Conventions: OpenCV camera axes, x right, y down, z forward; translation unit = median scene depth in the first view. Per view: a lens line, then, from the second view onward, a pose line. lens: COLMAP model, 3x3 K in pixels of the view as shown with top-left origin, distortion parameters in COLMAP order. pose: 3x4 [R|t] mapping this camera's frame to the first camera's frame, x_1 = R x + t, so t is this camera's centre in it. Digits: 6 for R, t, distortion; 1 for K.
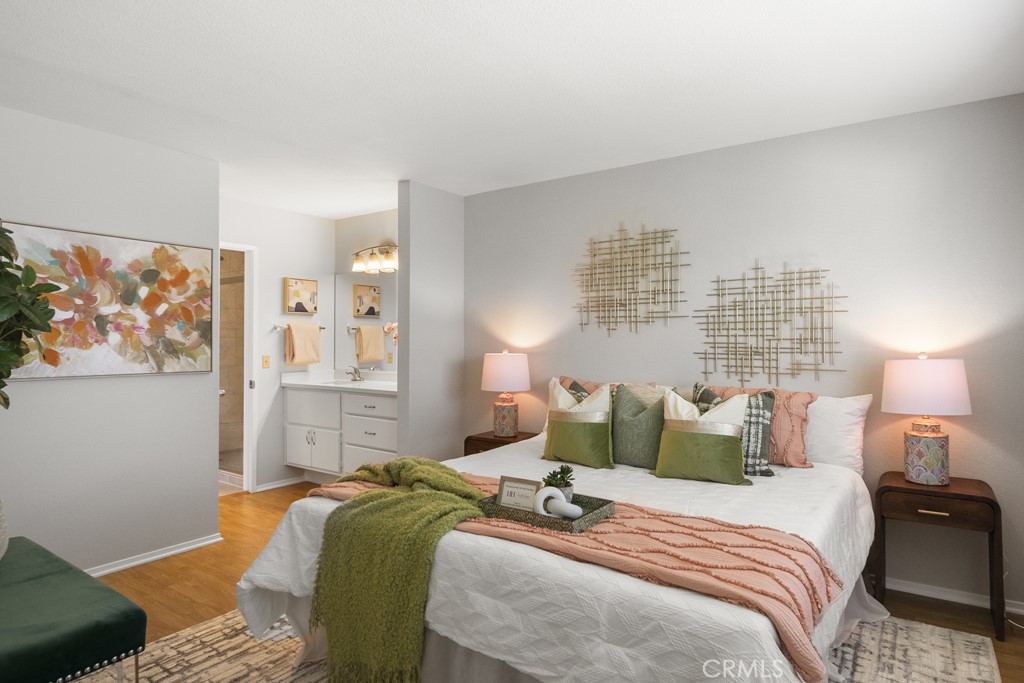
lens RADIAL K [[576.8, 0, 514.9], [0, 576.8, 338.2], [0, 0, 1]] dist [-0.001167, 0.000298]
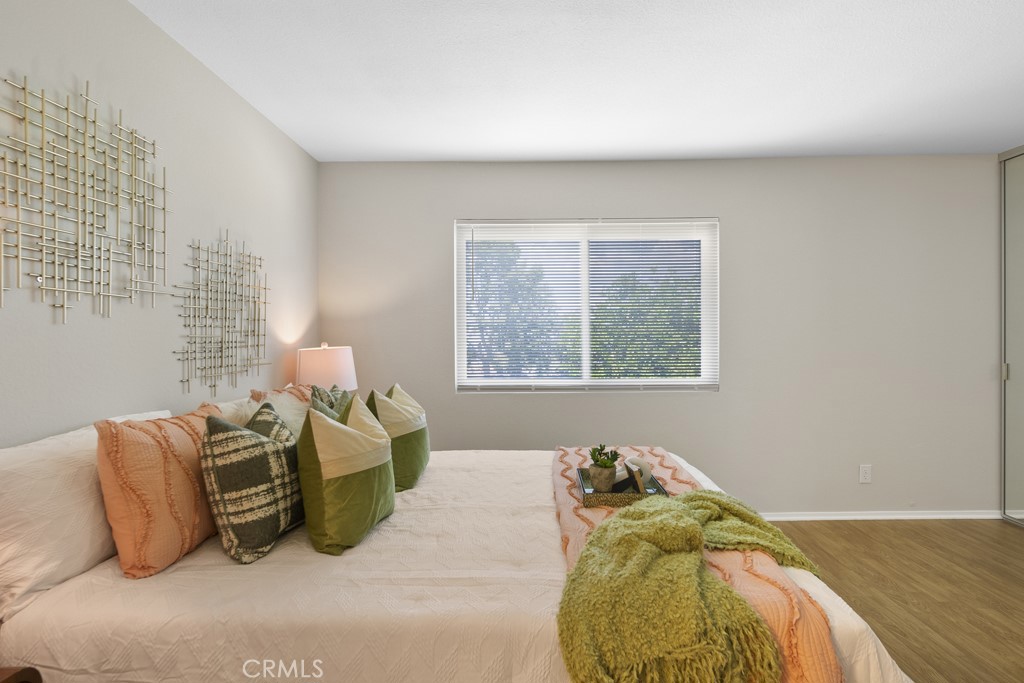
lens RADIAL K [[577.1, 0, 517.0], [0, 577.1, 334.5], [0, 0, 1]] dist [-0.002883, 0.000753]
pose [[-0.568235, 0.000851, 0.822866, -0.433163], [0.001775, 0.999998, 0.000191, 0.006388], [-0.822865, 0.001570, -0.568235, 1.057970]]
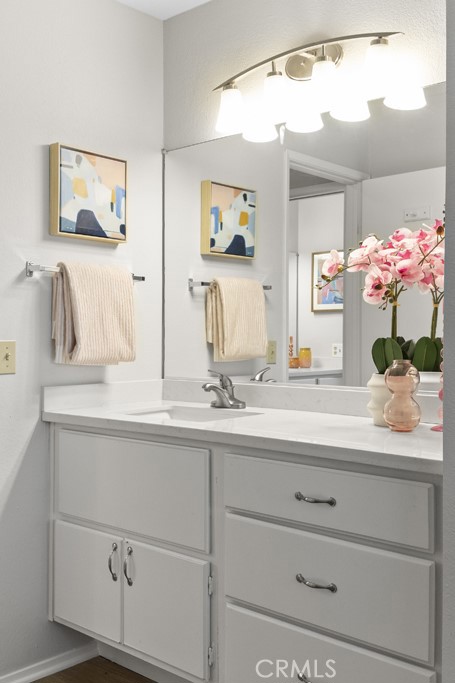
lens RADIAL K [[726.7, 0, 219.3], [0, 726.7, 341.7], [0, 0, 1]] dist [0.209444, -0.494105]
pose [[0.991222, 0.002133, -0.132190, -0.315038], [-0.001065, 0.999966, 0.008151, 0.035788], [0.132203, -0.007939, 0.991191, 0.743005]]
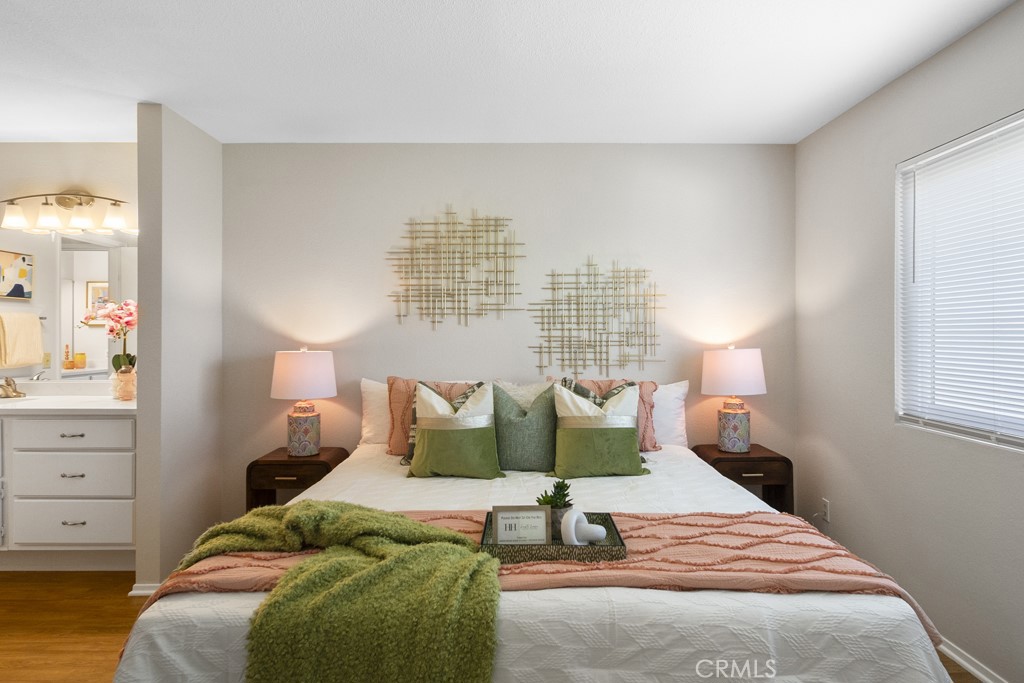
lens RADIAL K [[577.1, 0, 517.0], [0, 577.1, 334.5], [0, 0, 1]] dist [-0.002883, 0.000753]
pose [[0.813198, 0.000113, 0.581987, -0.278964], [-0.000560, 1.000000, 0.000589, 0.003894], [-0.581986, -0.000805, 0.813198, 0.215631]]
